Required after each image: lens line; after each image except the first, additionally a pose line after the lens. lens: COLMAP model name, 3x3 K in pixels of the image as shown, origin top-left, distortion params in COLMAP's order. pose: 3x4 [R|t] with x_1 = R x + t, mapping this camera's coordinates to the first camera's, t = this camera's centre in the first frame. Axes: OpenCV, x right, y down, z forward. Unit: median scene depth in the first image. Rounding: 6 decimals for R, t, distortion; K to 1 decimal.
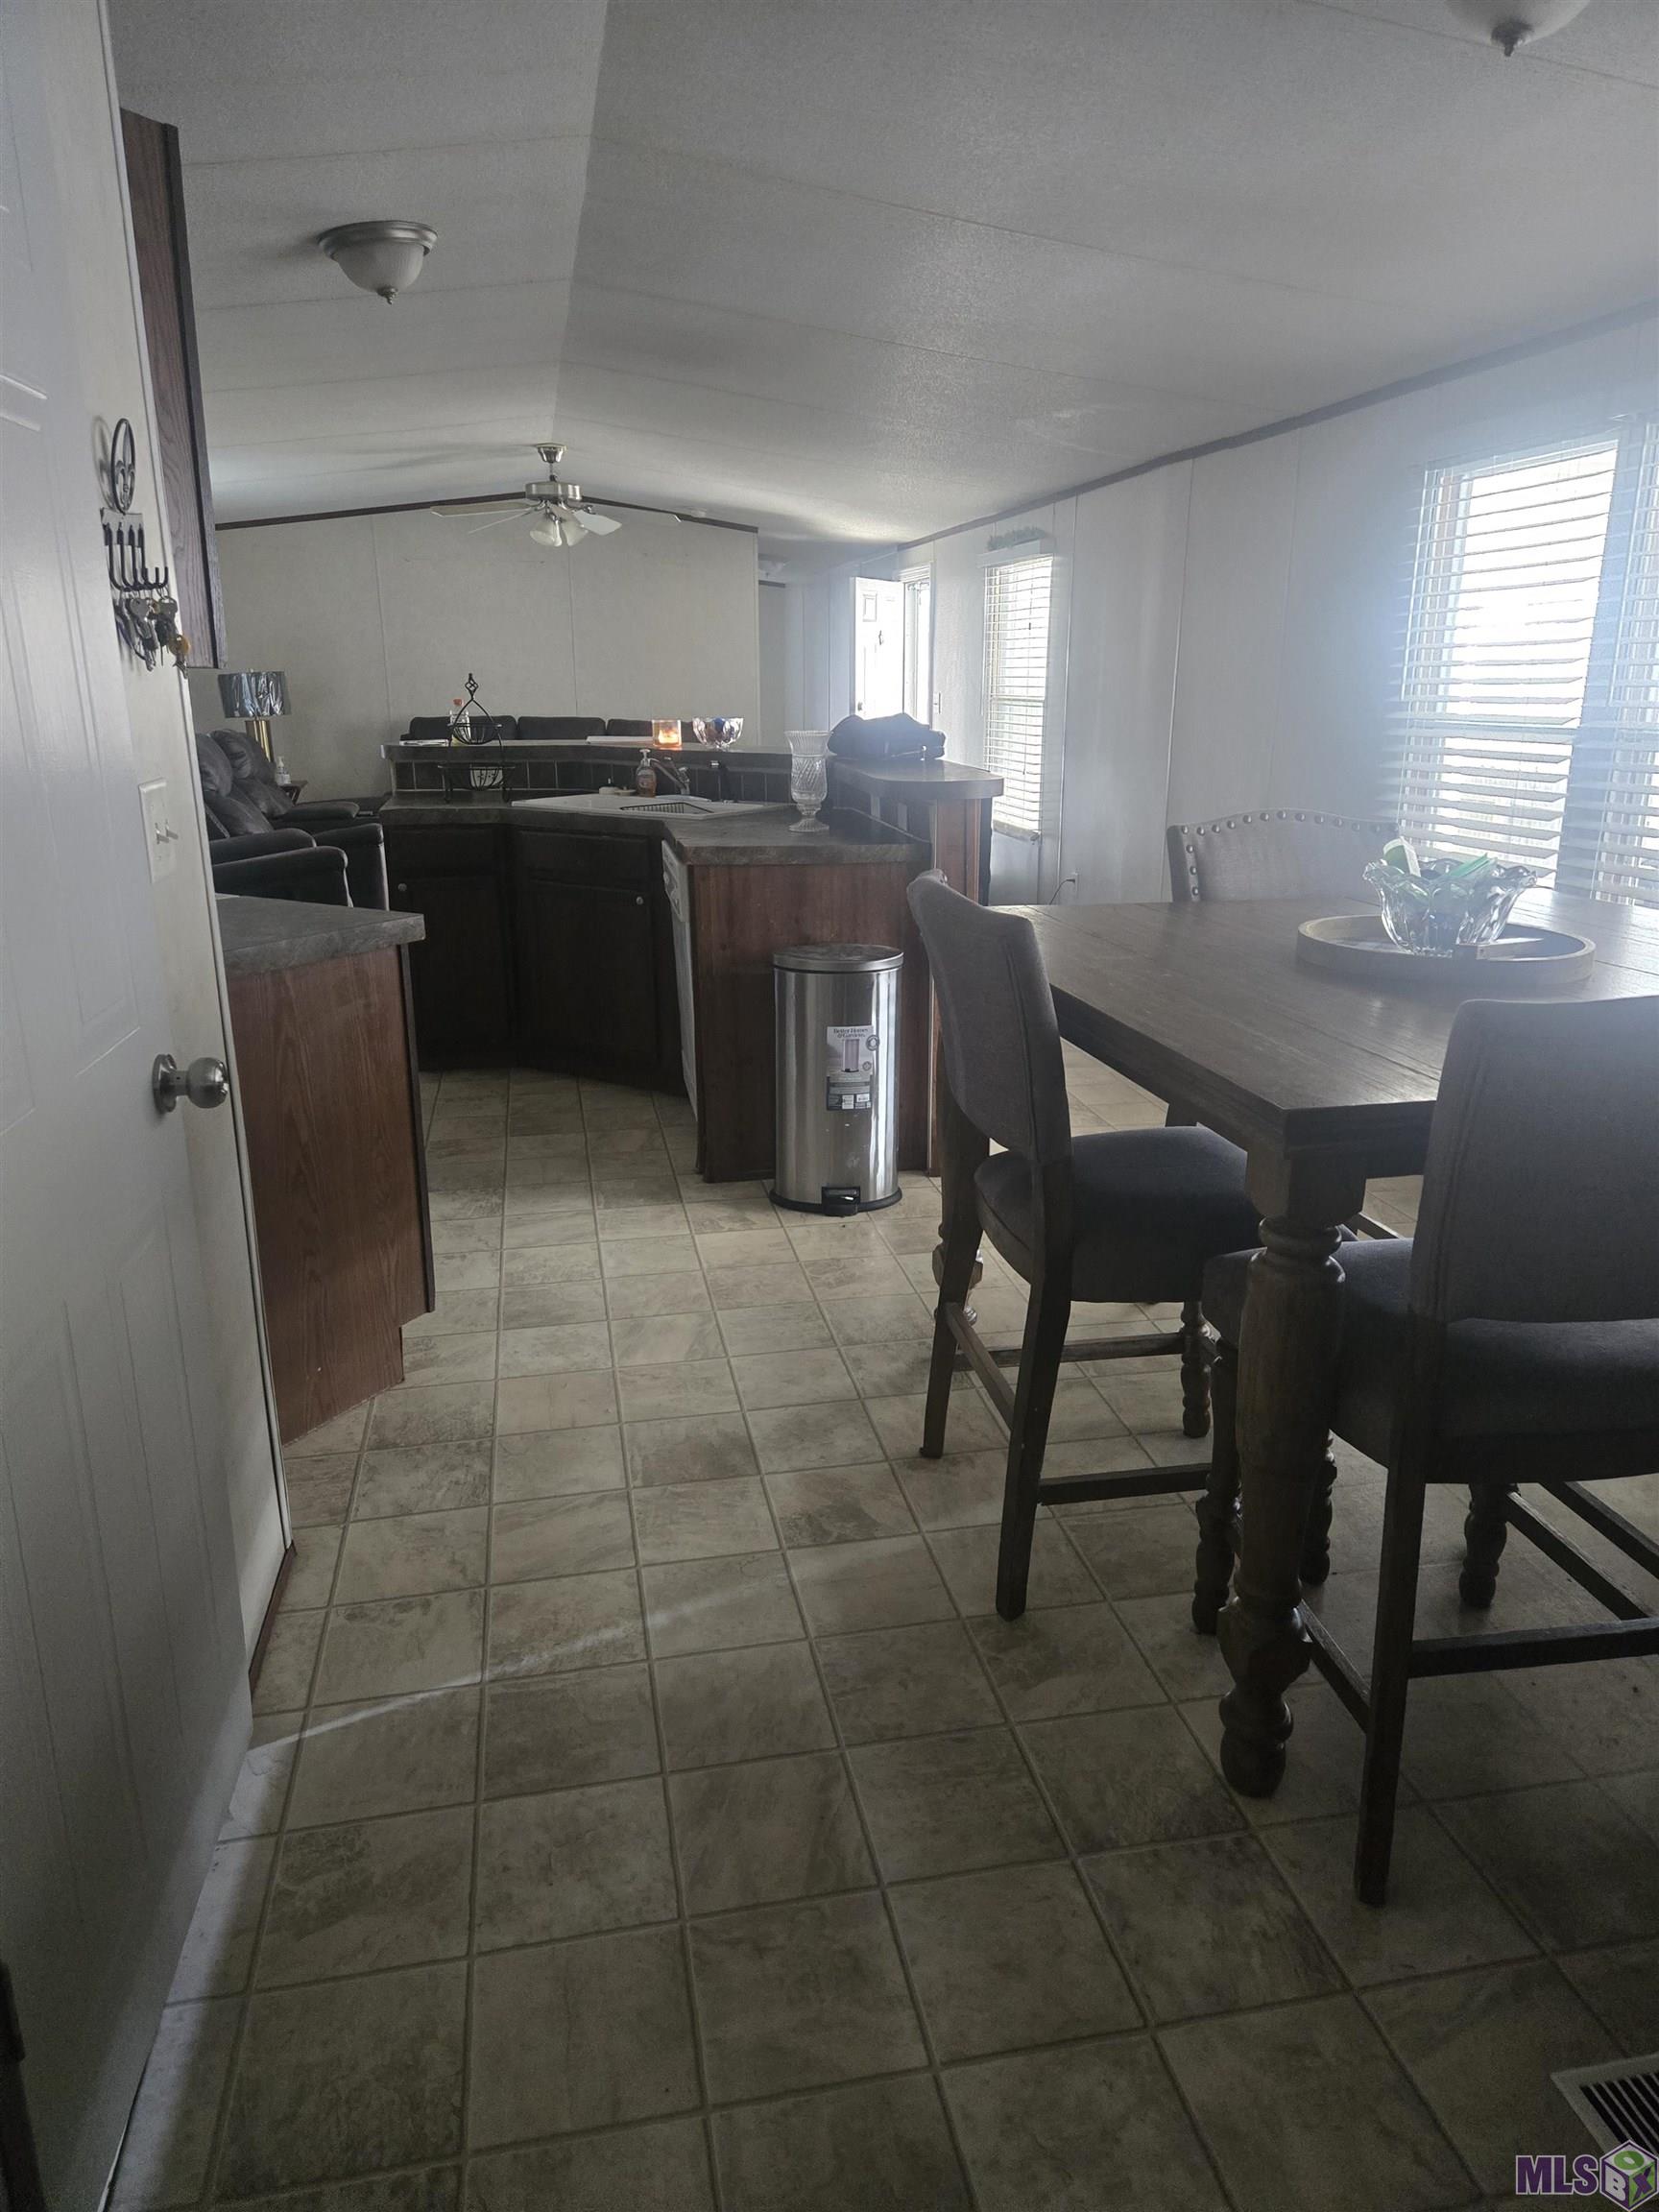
lens RADIAL K [[1492.5, 0, 836.1], [0, 1492.5, 1097.0], [0, 0, 1]] dist [0.109267, -0.080638]
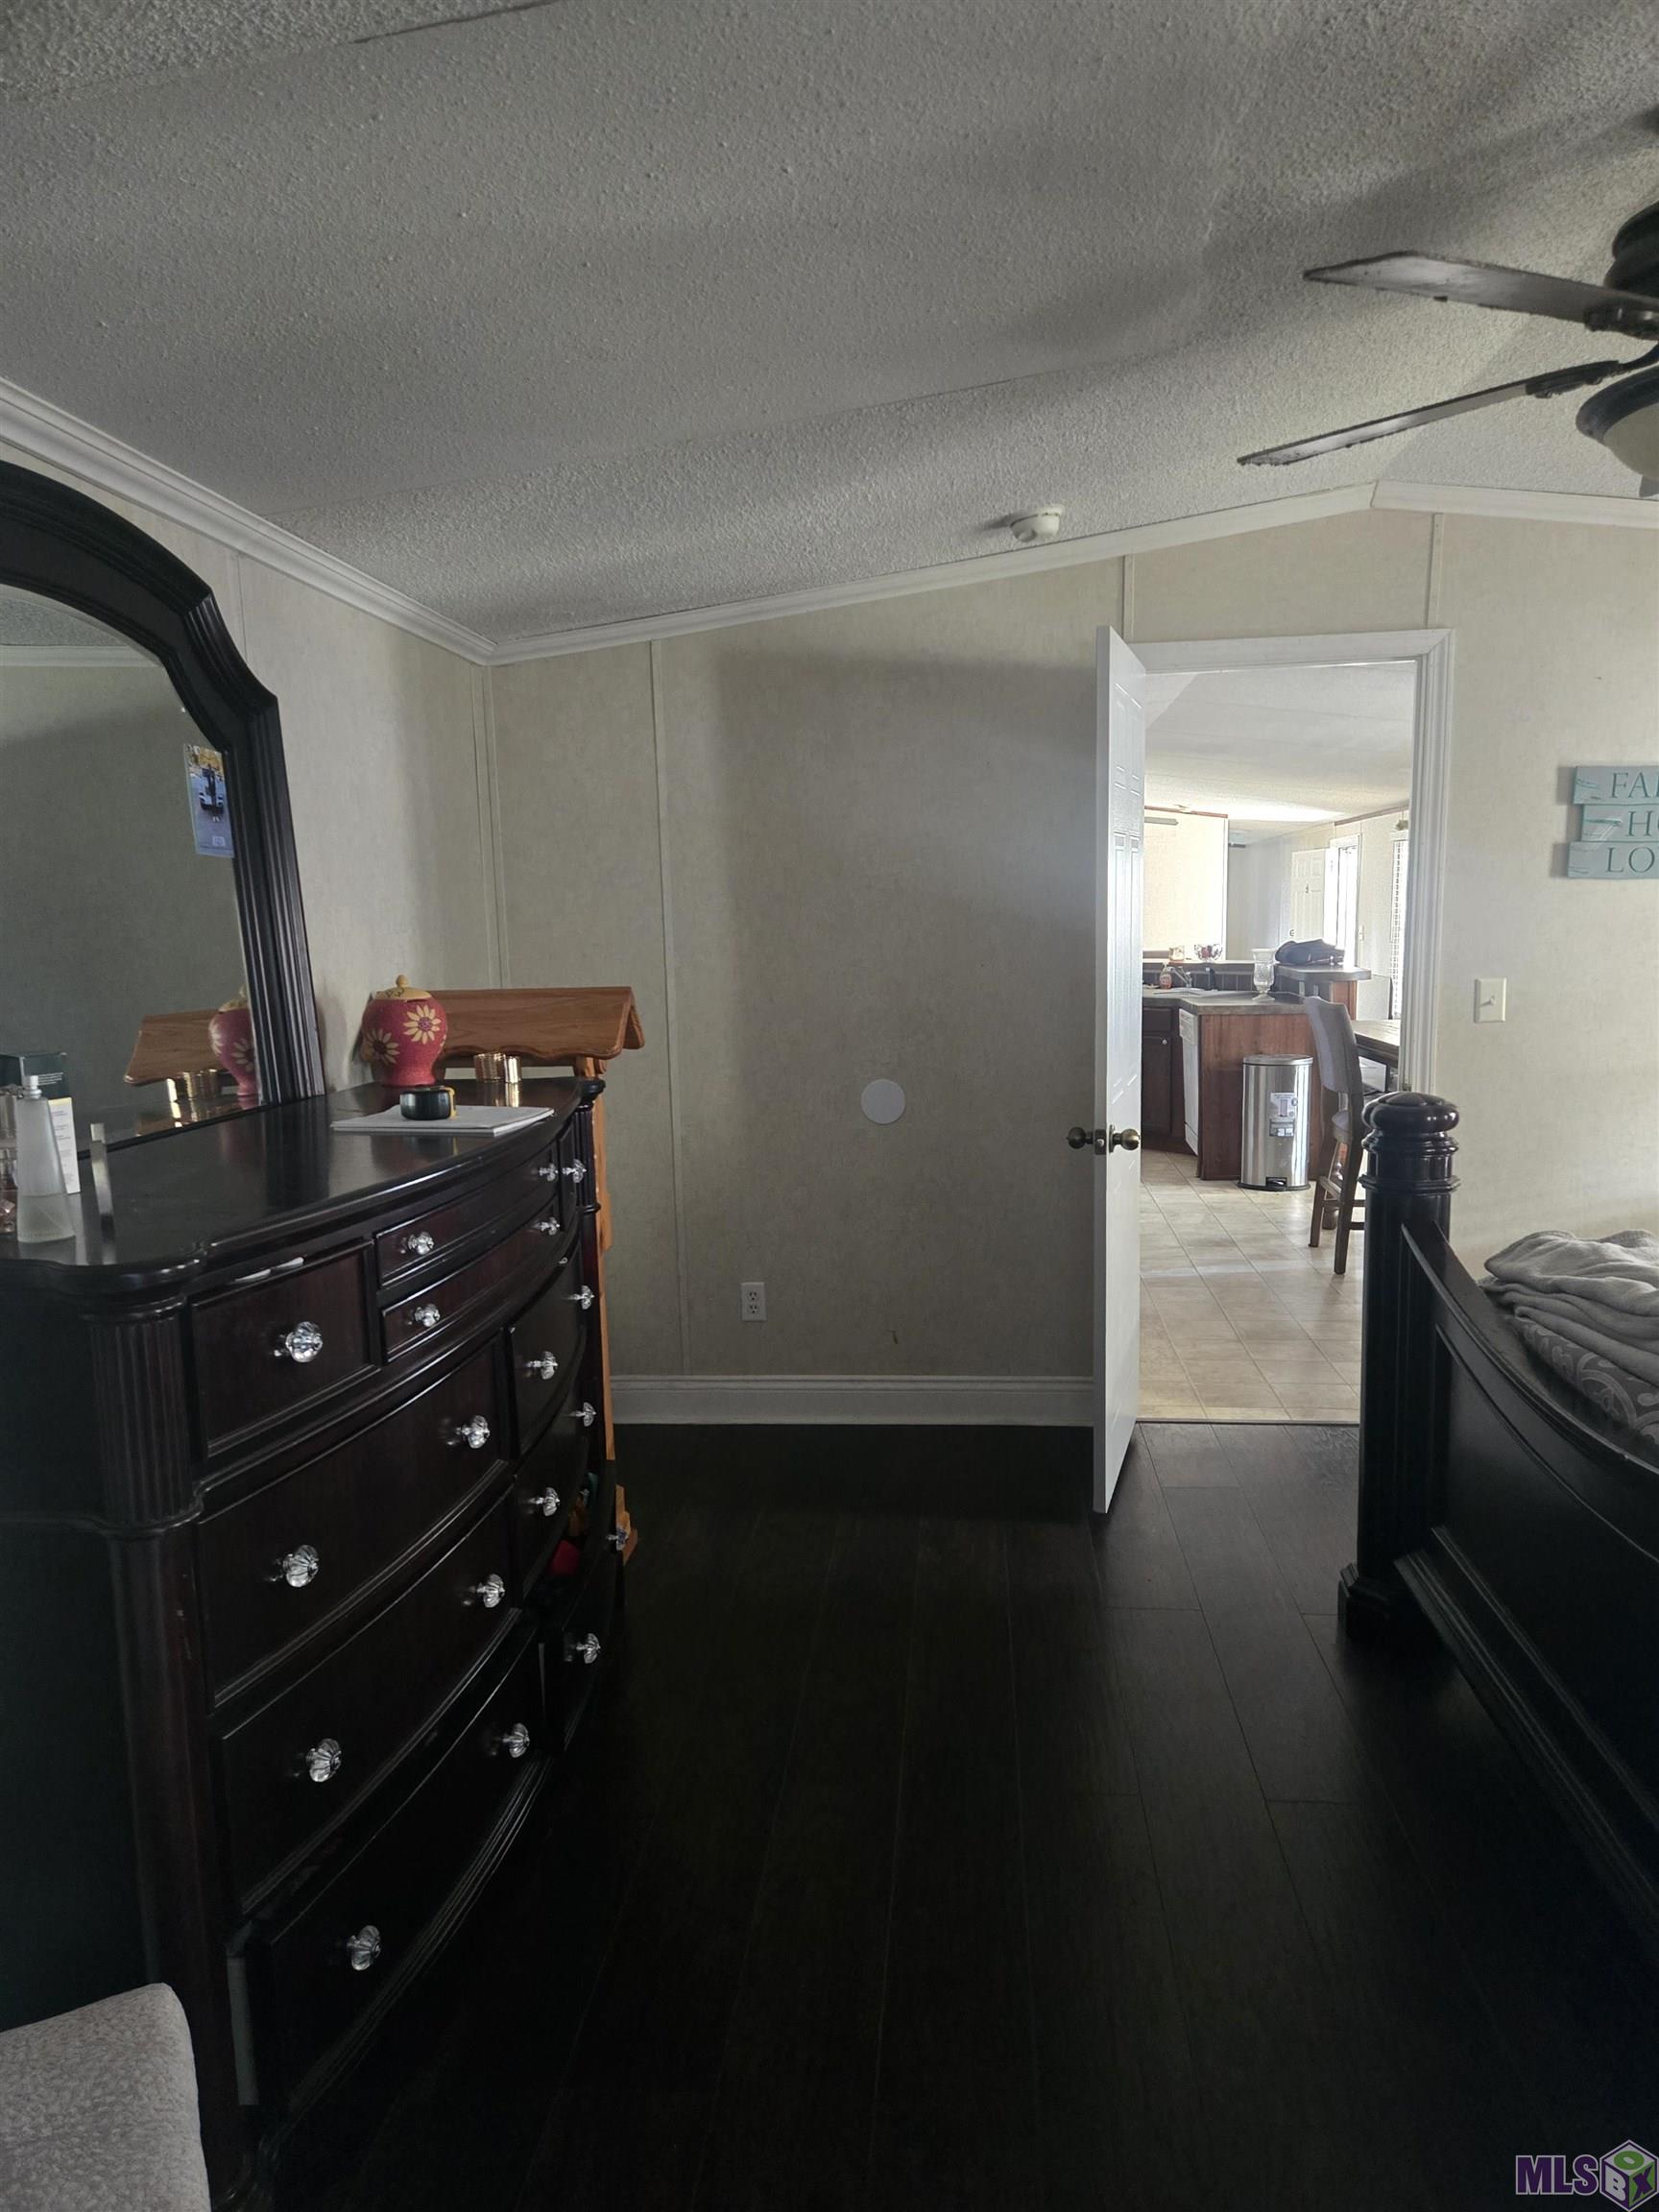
lens RADIAL K [[1492.5, 0, 836.1], [0, 1492.5, 1097.0], [0, 0, 1]] dist [0.109267, -0.080638]
pose [[0.957570, 0.020075, -0.287500, 0.015866], [-0.063333, 0.987844, -0.141965, 0.270494], [0.281155, 0.154150, 0.947201, -1.025410]]
